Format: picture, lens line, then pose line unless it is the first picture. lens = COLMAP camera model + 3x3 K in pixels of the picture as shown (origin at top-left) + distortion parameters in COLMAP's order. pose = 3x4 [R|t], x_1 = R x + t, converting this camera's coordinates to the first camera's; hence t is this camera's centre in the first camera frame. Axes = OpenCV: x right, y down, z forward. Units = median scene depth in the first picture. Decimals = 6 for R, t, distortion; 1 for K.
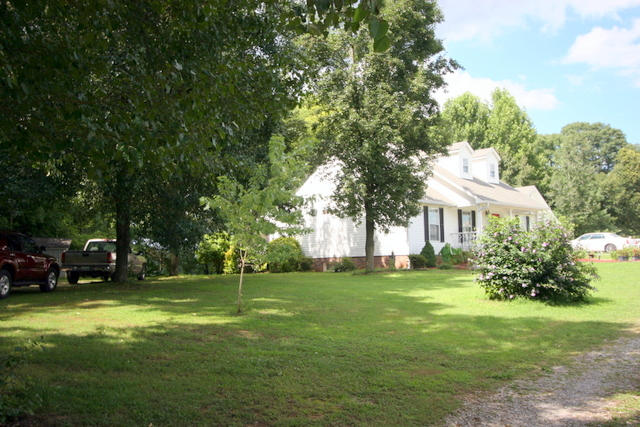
lens RADIAL K [[603.9, 0, 305.1], [0, 603.9, 215.1], [0, 0, 1]] dist [-0.003899, 0.076643]
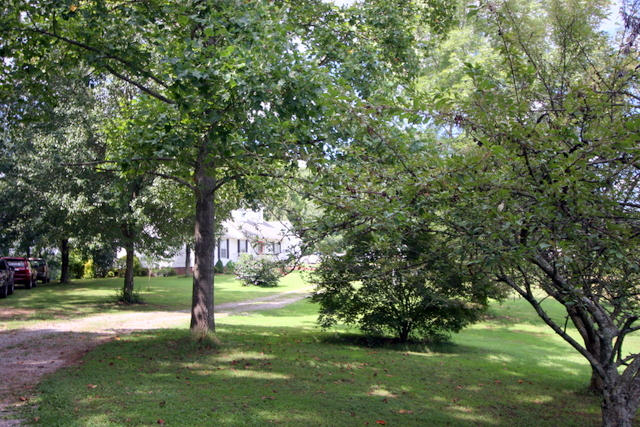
lens RADIAL K [[603.9, 0, 305.1], [0, 603.9, 215.1], [0, 0, 1]] dist [-0.003899, 0.076643]
pose [[0.943849, 0.026840, 0.329285, -0.133117], [-0.024030, 0.999632, -0.012601, -0.062045], [-0.329502, 0.003980, 0.944146, -0.687434]]
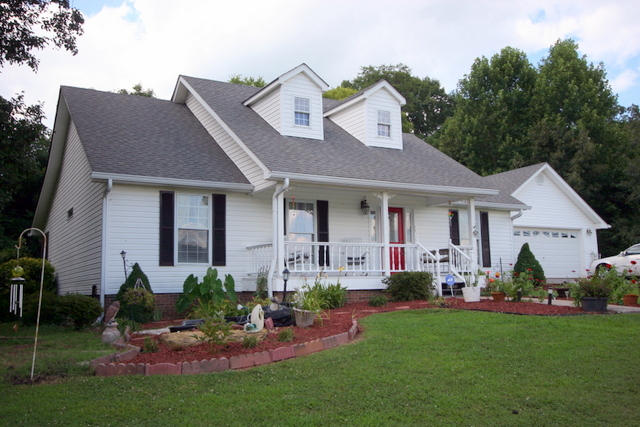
lens RADIAL K [[603.9, 0, 305.1], [0, 603.9, 215.1], [0, 0, 1]] dist [-0.003899, 0.076643]
pose [[0.972537, -0.036356, -0.229891, 0.402199], [0.028282, 0.998865, -0.038317, 0.025196], [0.231023, 0.030763, 0.972462, 0.542748]]
